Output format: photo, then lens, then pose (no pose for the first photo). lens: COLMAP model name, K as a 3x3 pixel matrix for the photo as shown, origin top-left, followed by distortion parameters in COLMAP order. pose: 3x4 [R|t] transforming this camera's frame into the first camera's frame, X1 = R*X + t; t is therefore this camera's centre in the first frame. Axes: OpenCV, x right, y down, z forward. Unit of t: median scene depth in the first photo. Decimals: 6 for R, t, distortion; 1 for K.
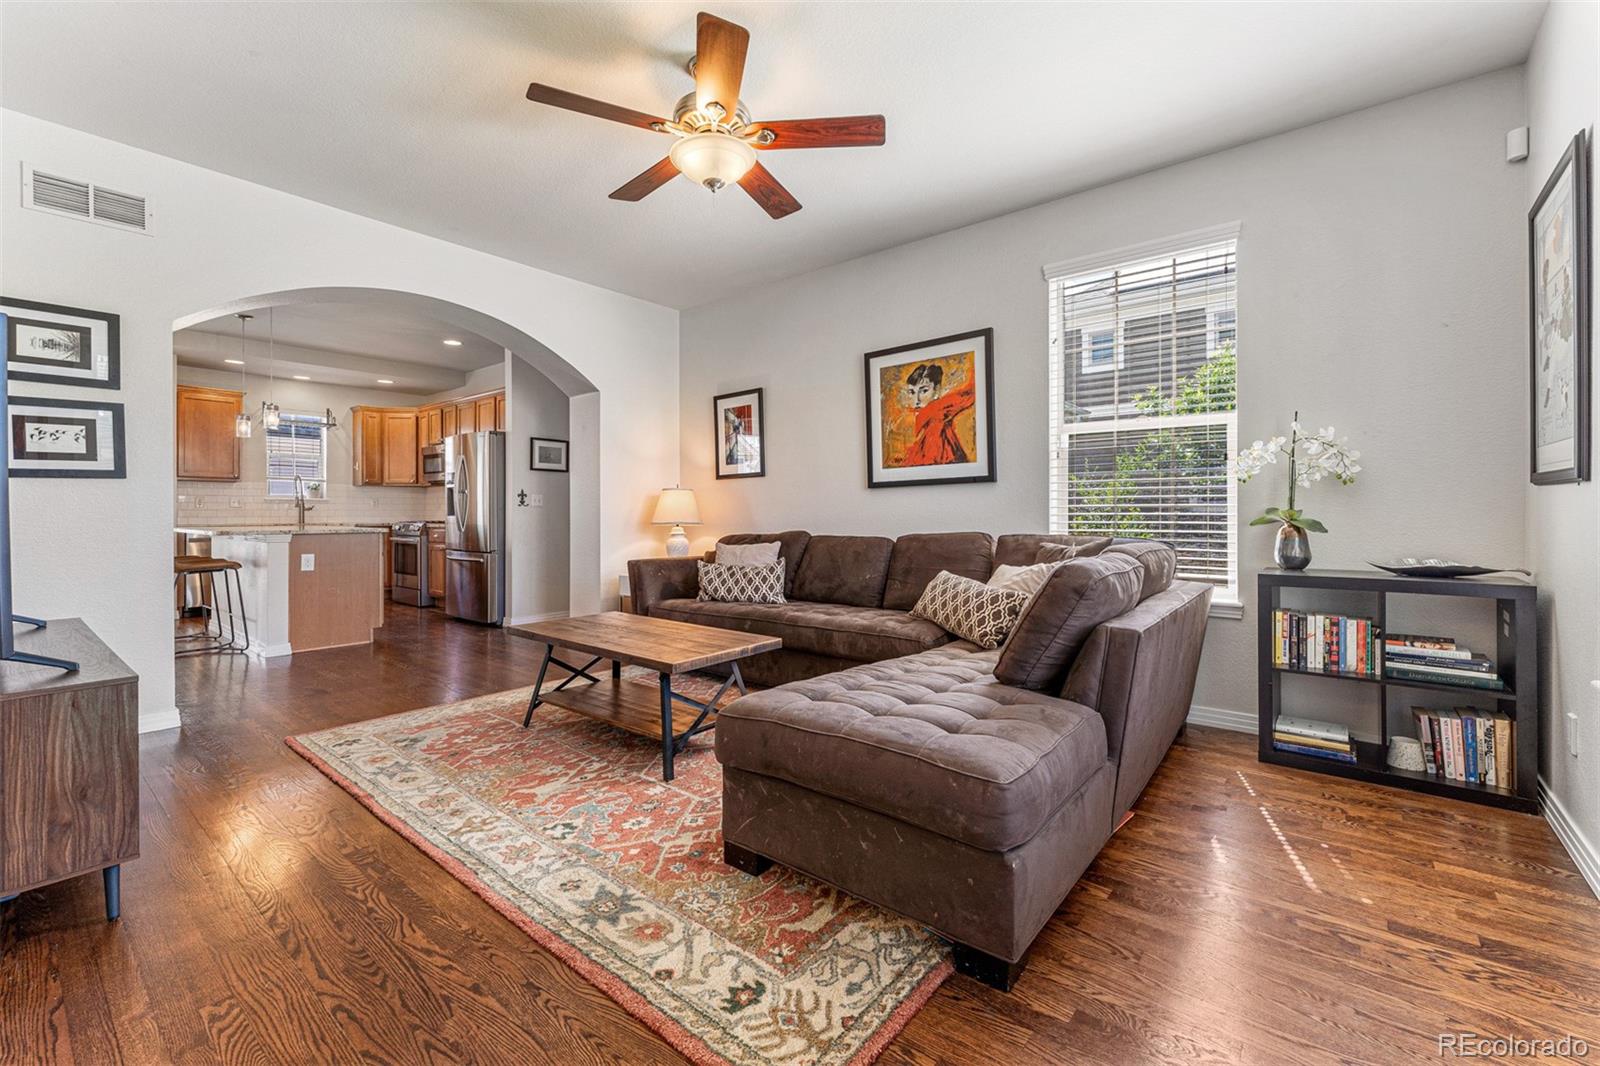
lens RADIAL K [[665.1, 0, 809.8], [0, 665.1, 514.3], [0, 0, 1]] dist [0.001471, -0.000045]
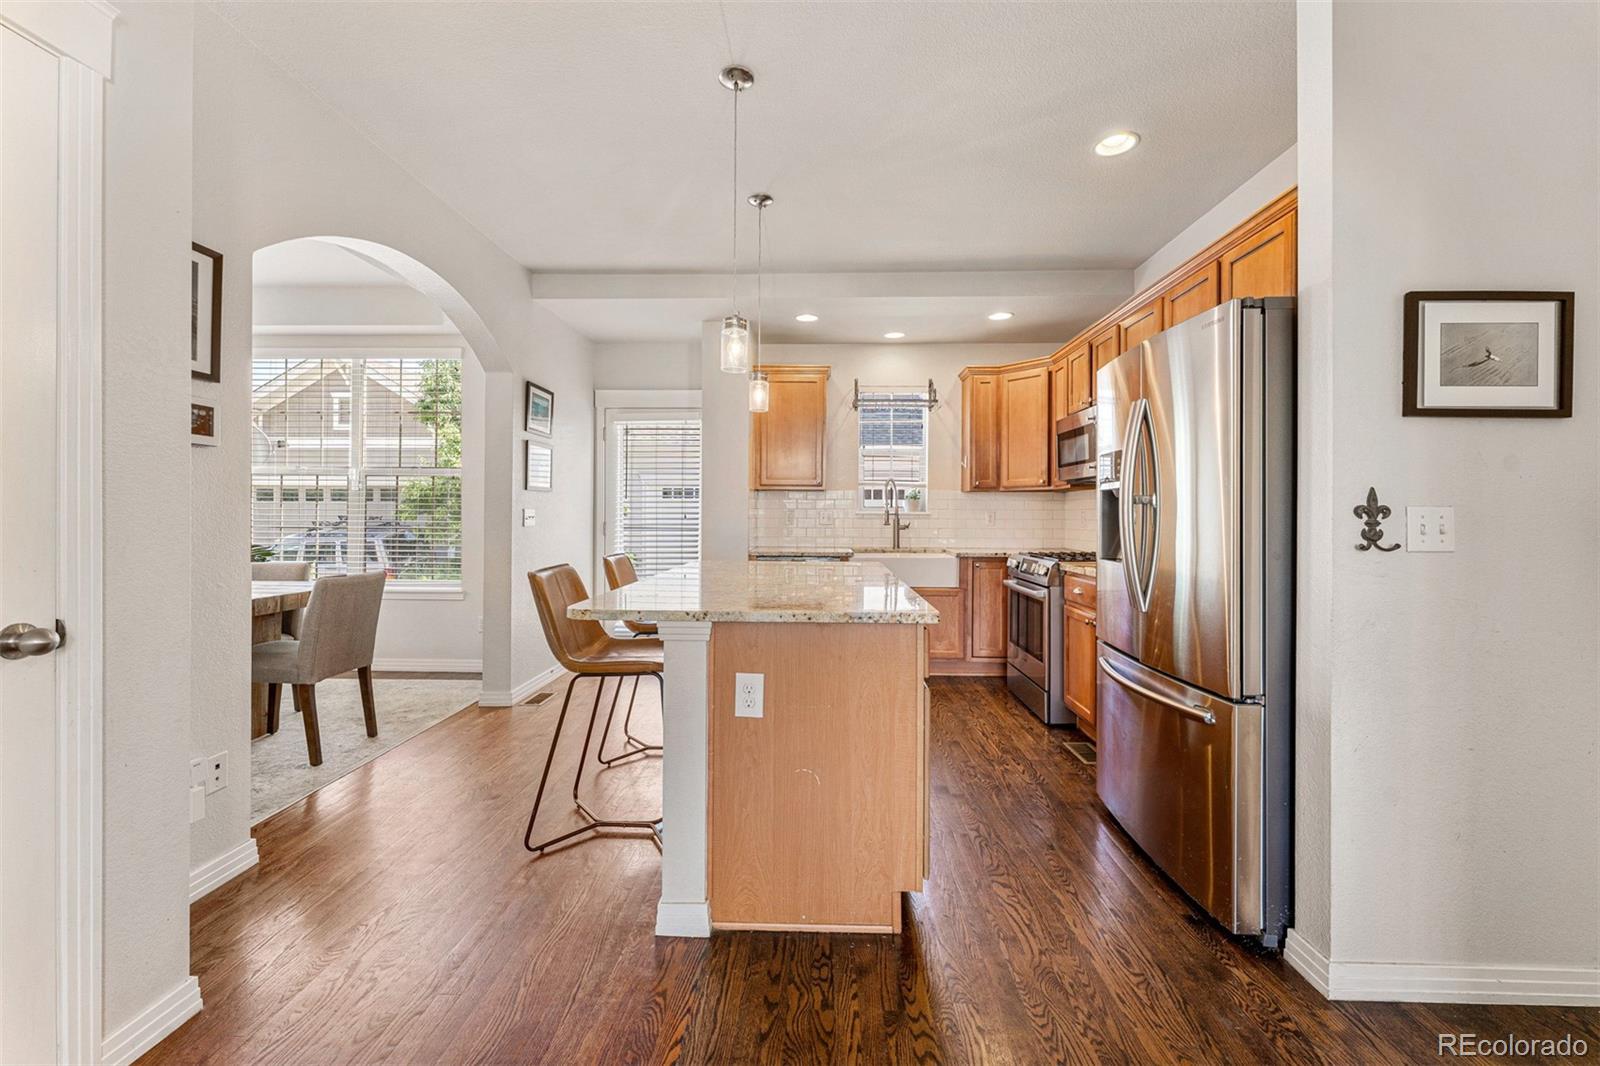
lens RADIAL K [[648.5, 0, 806.6], [0, 648.5, 513.2], [0, 0, 1]] dist [0.000645, 0.000047]
pose [[0.608774, 0.001562, -0.793342, -0.530138], [-0.006408, 0.999975, -0.002948, -0.037032], [0.793318, 0.006878, 0.608769, 0.958539]]
